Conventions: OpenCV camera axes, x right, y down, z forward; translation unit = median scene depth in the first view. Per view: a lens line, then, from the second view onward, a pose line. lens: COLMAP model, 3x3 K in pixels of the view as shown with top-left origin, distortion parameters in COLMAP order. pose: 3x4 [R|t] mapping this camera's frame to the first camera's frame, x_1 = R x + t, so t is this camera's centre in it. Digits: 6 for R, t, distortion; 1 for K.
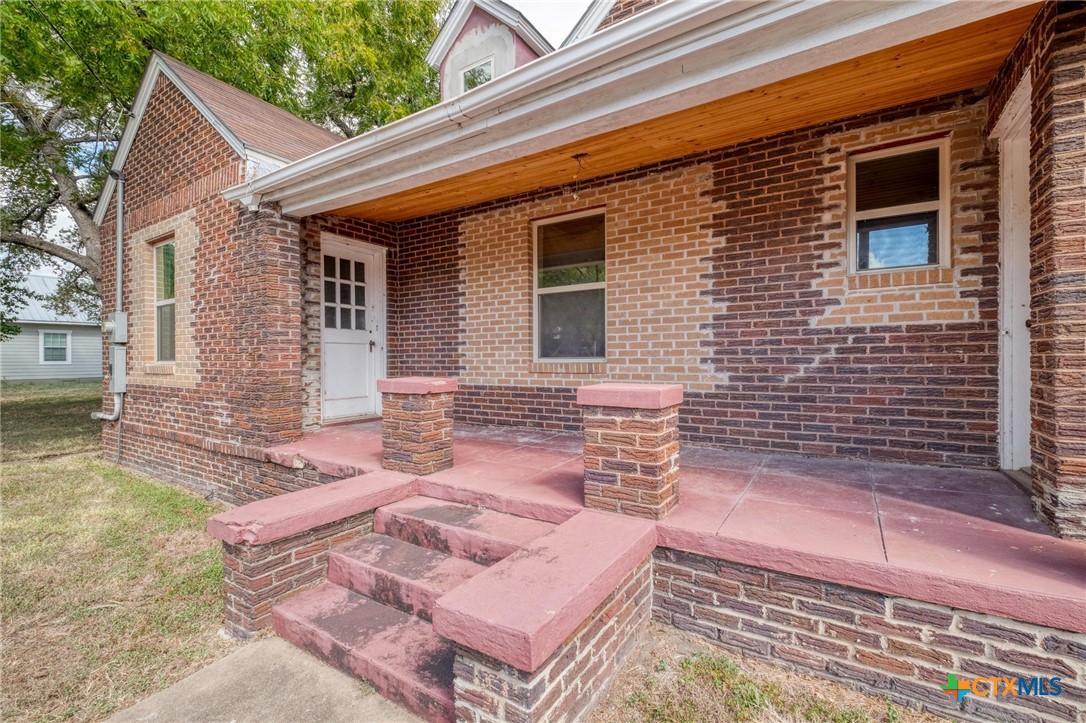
lens RADIAL K [[459.2, 0, 559.3], [0, 459.2, 356.3], [0, 0, 1]] dist [0.000894, -0.000372]
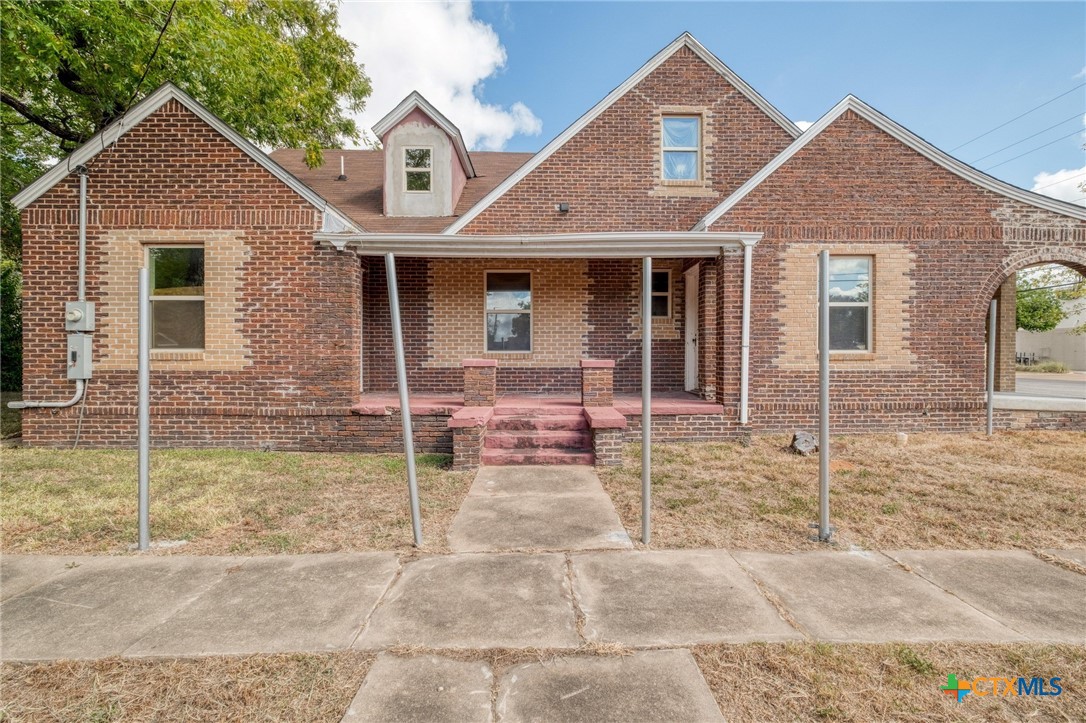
lens RADIAL K [[459.2, 0, 548.4], [0, 459.2, 351.8], [0, 0, 1]] dist [0.000894, -0.000372]
pose [[0.835723, 0.011692, 0.549027, -0.989933], [-0.008781, 0.999930, -0.007927, 0.025471], [-0.549082, 0.001804, 0.835767, -0.686132]]
